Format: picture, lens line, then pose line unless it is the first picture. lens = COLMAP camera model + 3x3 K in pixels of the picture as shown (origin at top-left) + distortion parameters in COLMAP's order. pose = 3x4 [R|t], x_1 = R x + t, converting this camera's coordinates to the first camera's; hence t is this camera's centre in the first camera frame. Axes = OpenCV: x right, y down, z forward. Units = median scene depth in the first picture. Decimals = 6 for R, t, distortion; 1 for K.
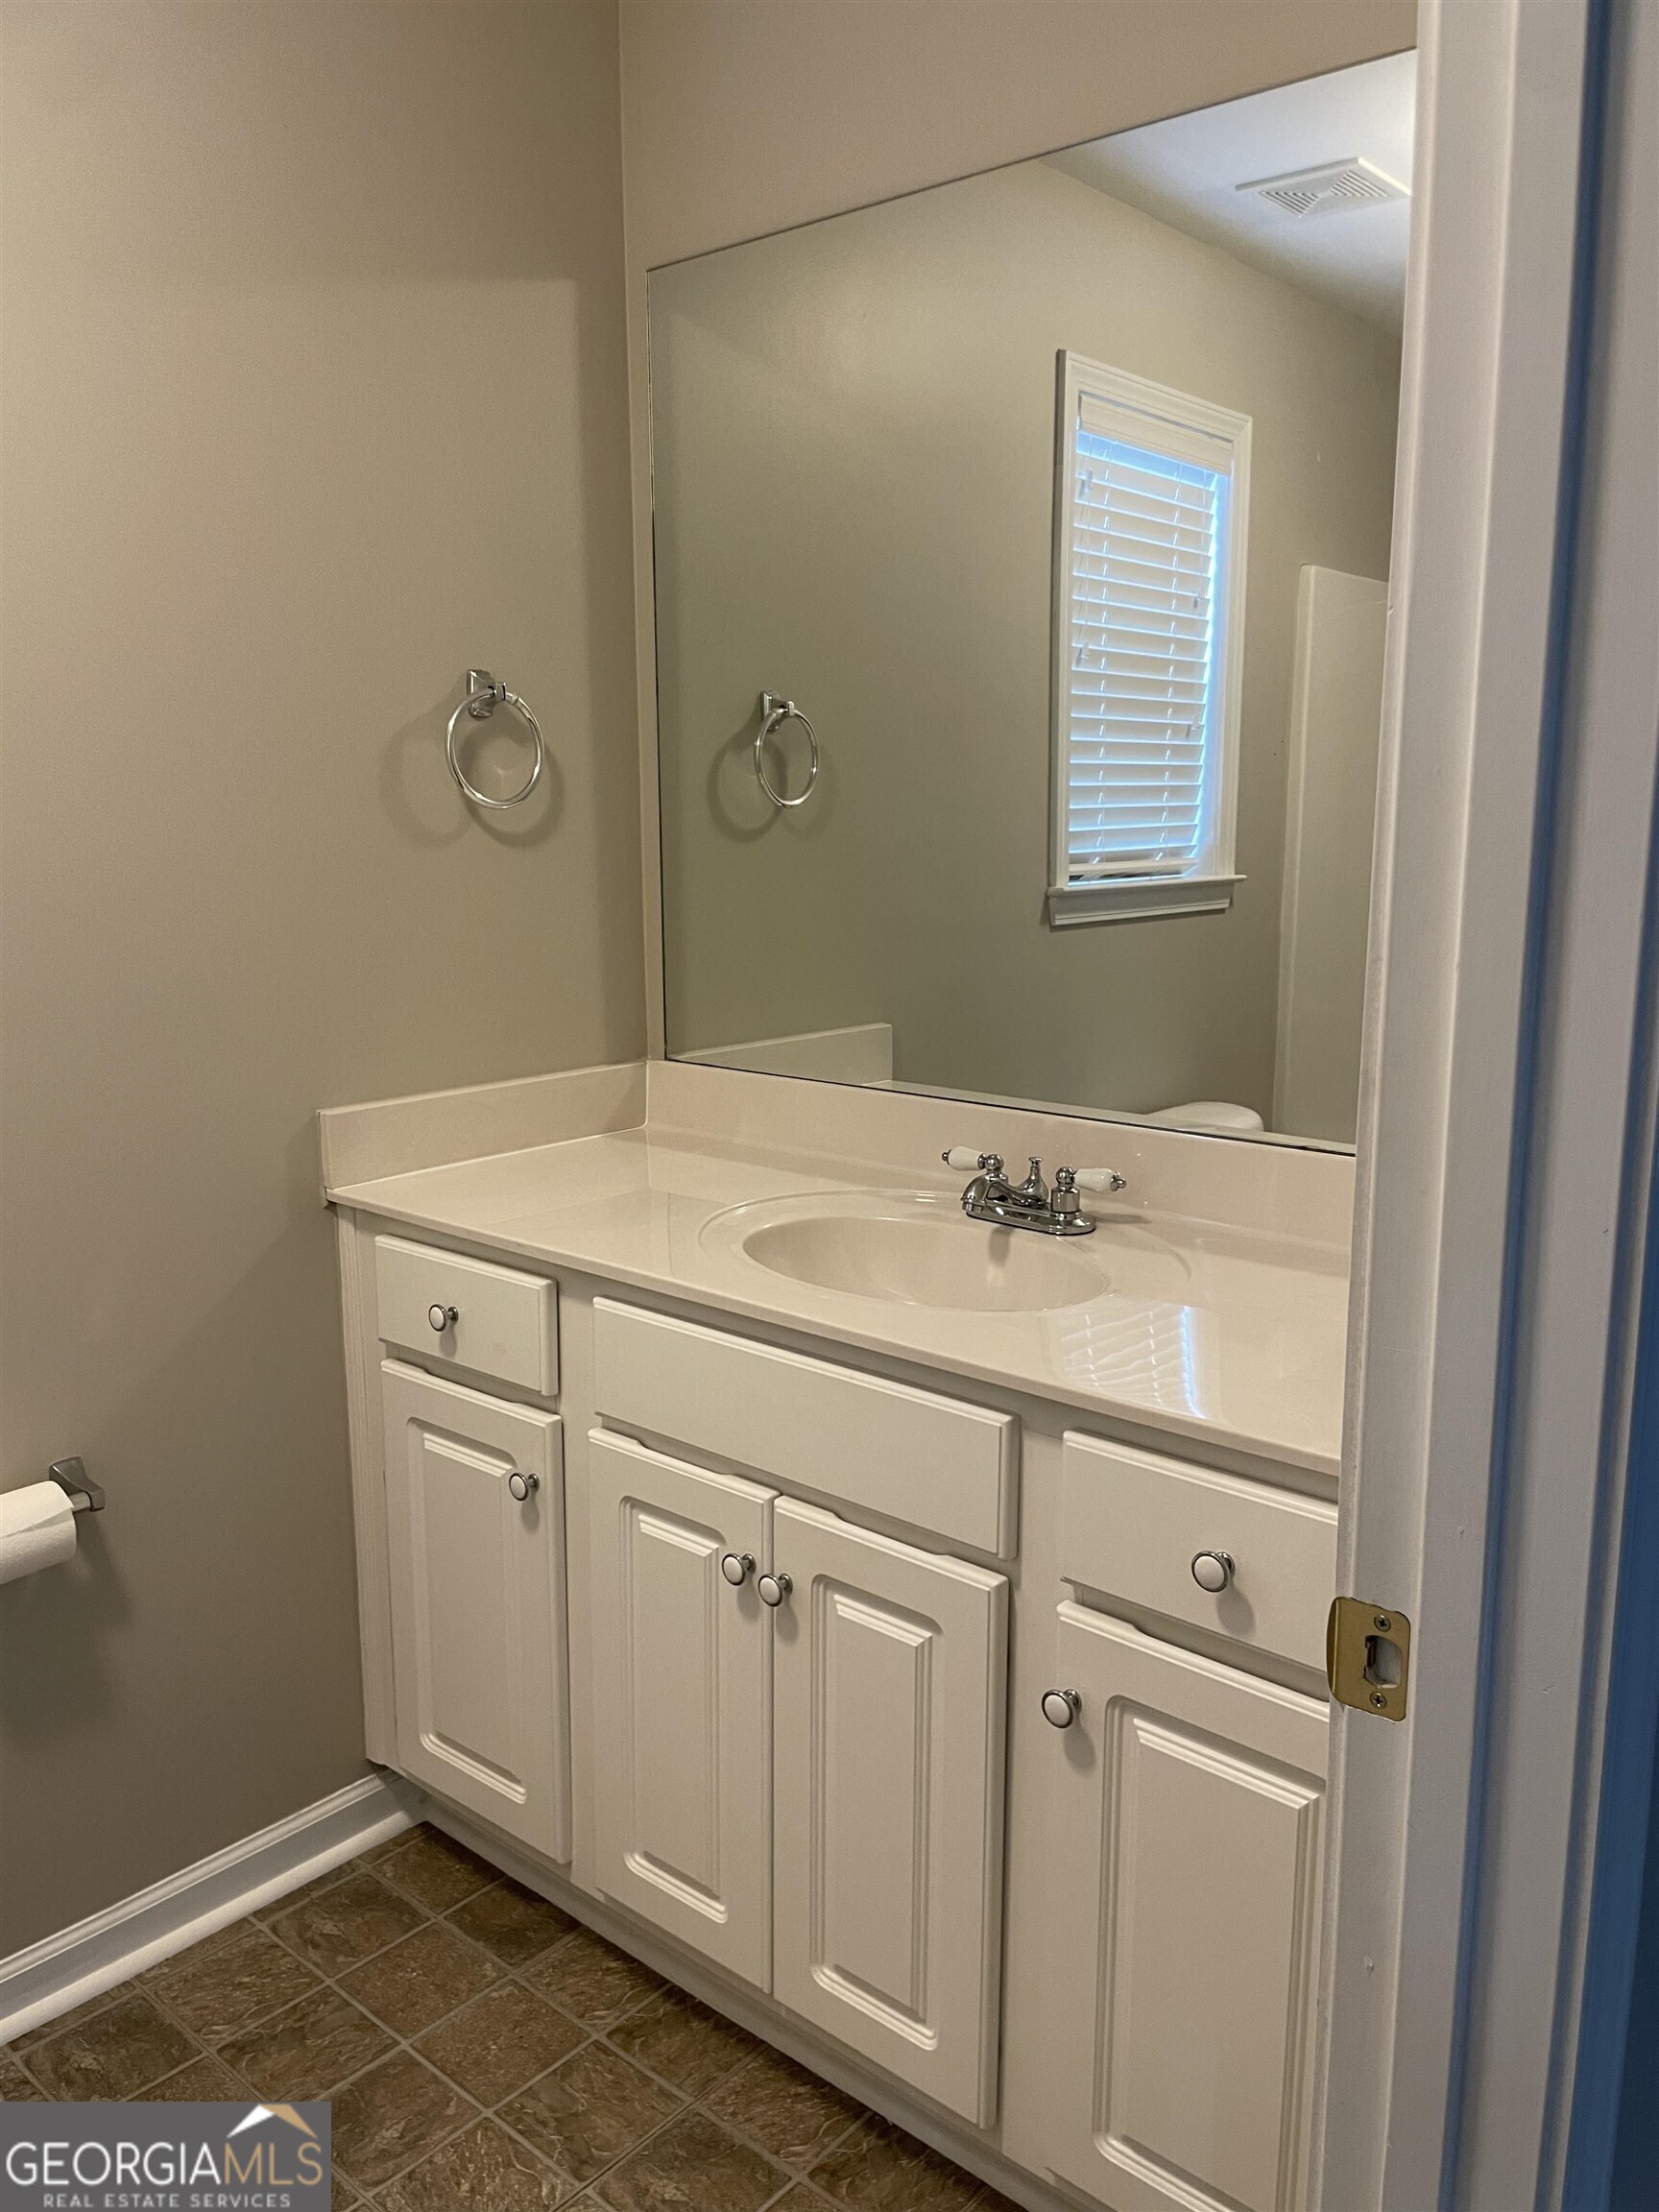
lens RADIAL K [[1695.7, 0, 833.6], [0, 1695.7, 1117.4], [0, 0, 1]] dist [0.100827, -0.131644]
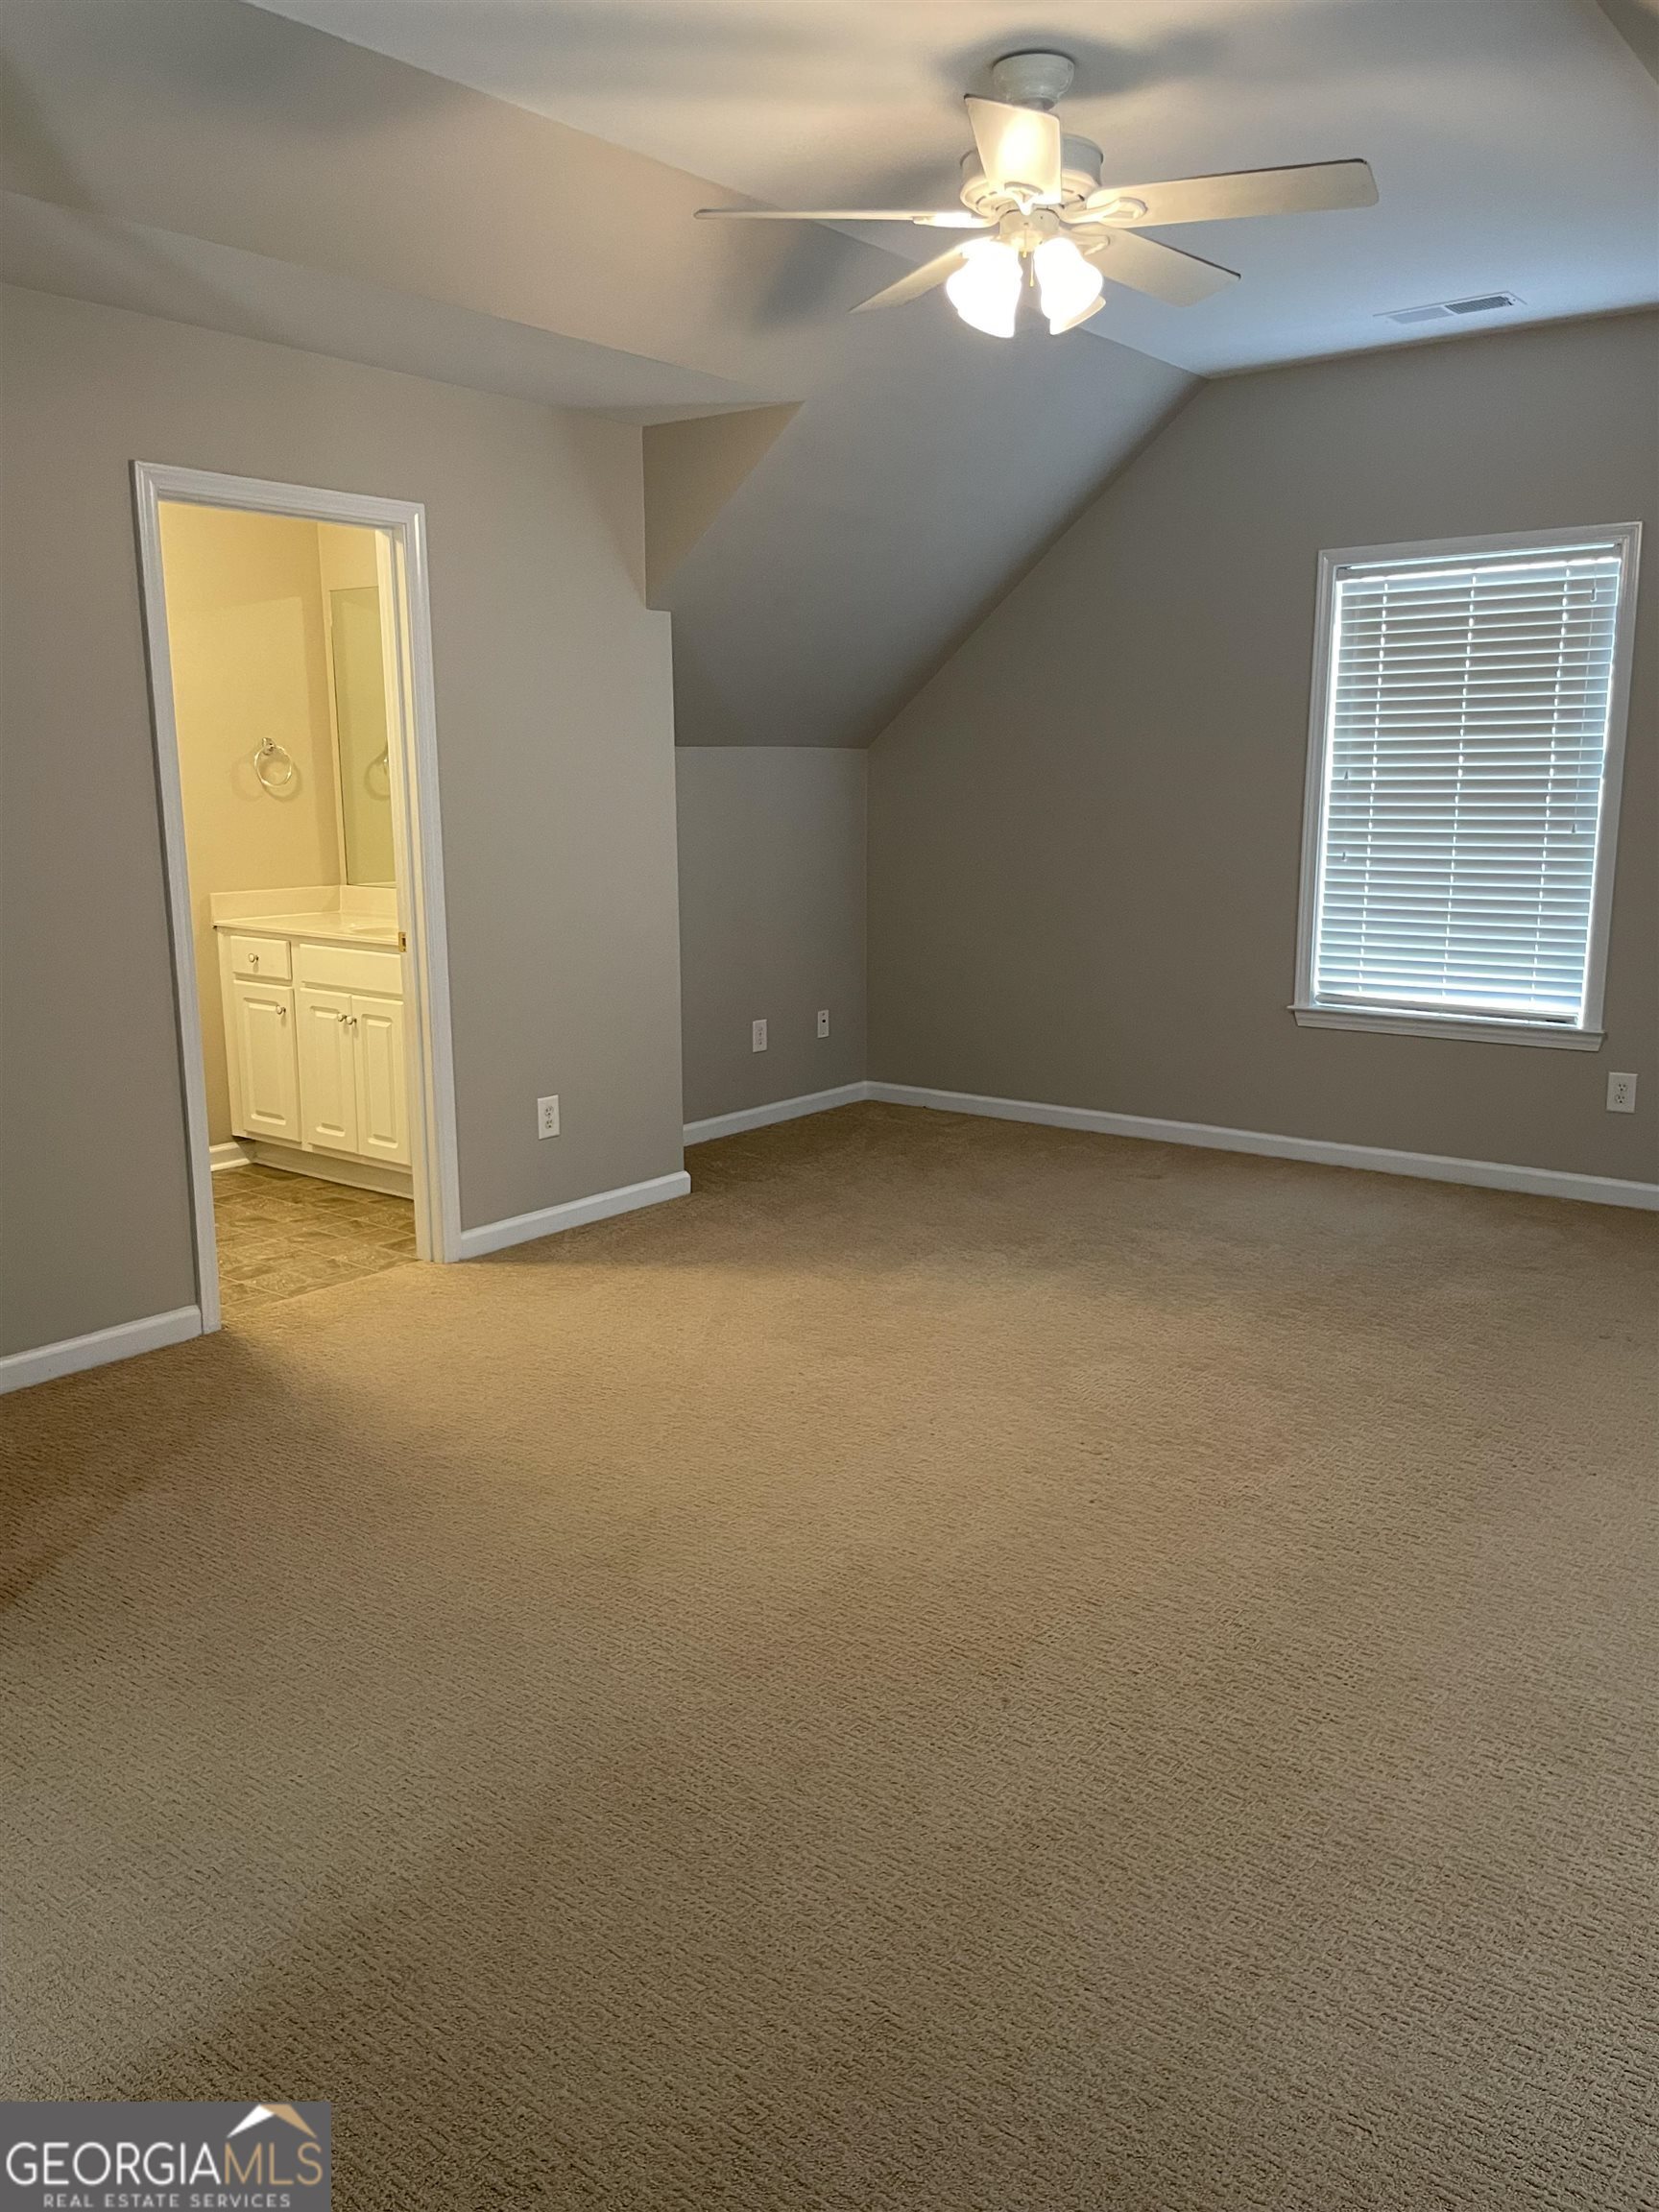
lens RADIAL K [[1695.7, 0, 833.6], [0, 1695.7, 1117.4], [0, 0, 1]] dist [0.100827, -0.131644]
pose [[0.998083, -0.006332, 0.061570, 0.565031], [0.005249, 0.999829, 0.017736, 0.327140], [-0.061672, -0.017379, 0.997945, -1.949301]]
